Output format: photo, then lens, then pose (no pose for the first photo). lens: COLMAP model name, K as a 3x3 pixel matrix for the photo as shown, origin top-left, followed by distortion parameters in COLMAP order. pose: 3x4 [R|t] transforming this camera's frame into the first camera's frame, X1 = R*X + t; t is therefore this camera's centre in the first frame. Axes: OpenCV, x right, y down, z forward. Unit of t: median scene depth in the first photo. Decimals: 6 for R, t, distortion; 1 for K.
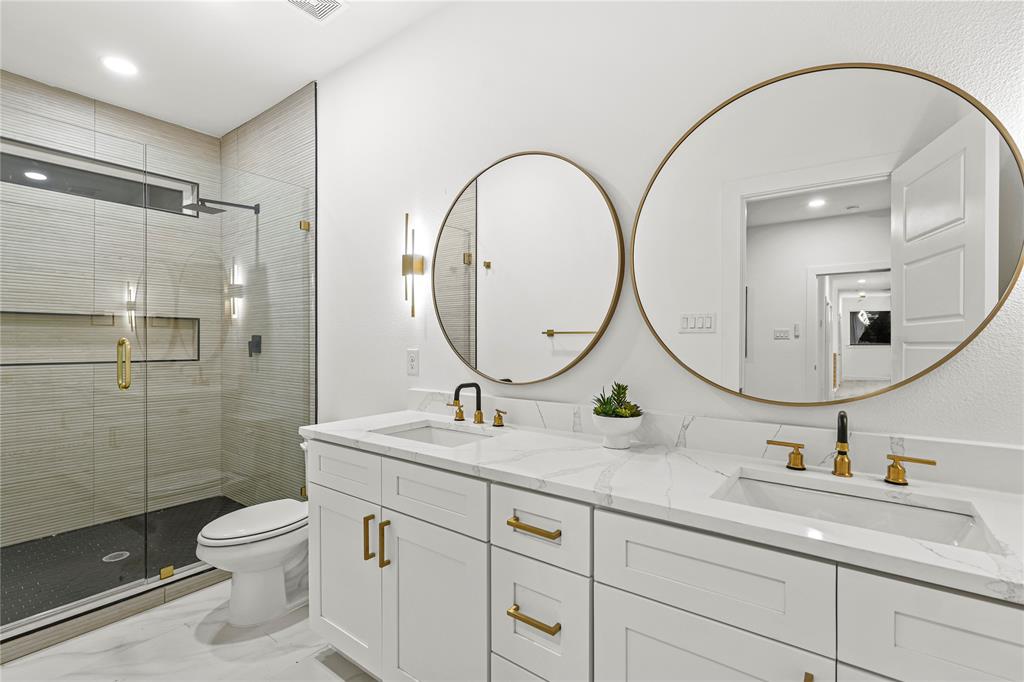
lens RADIAL K [[464.4, 0, 512.0], [0, 464.4, 341.0], [0, 0, 1]] dist [-0.001323, 0.000053]
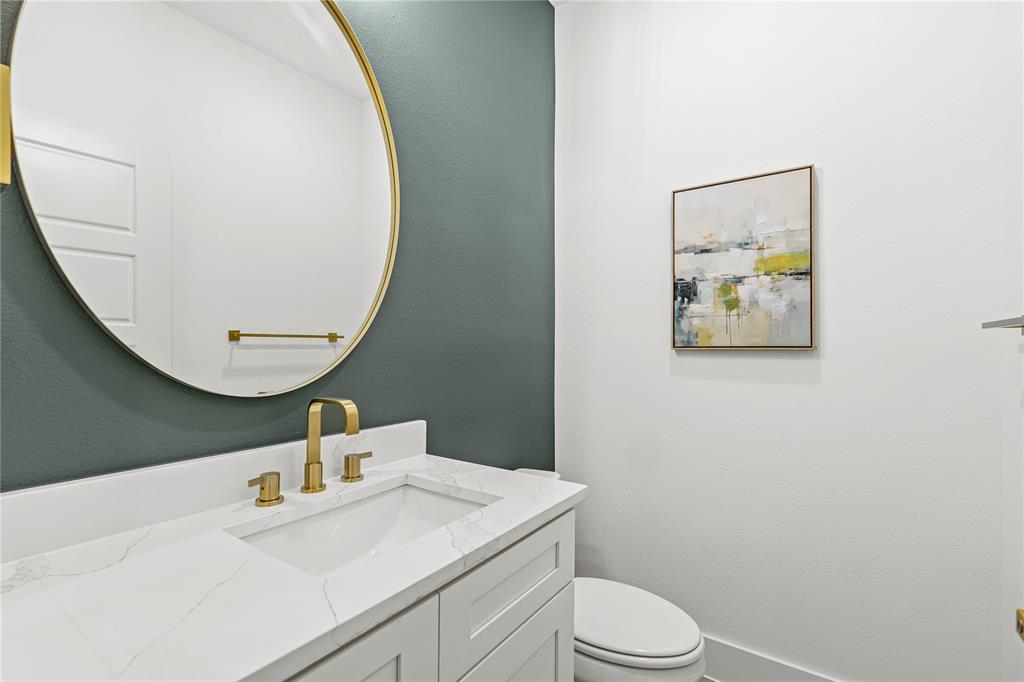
lens RADIAL K [[464.4, 0, 512.0], [0, 464.4, 341.0], [0, 0, 1]] dist [-0.001323, 0.000053]
pose [[-0.026953, 0.003874, 0.999629, -0.644667], [0.002827, 0.999989, -0.003799, -0.008113], [-0.999633, 0.002723, -0.026964, 0.747259]]
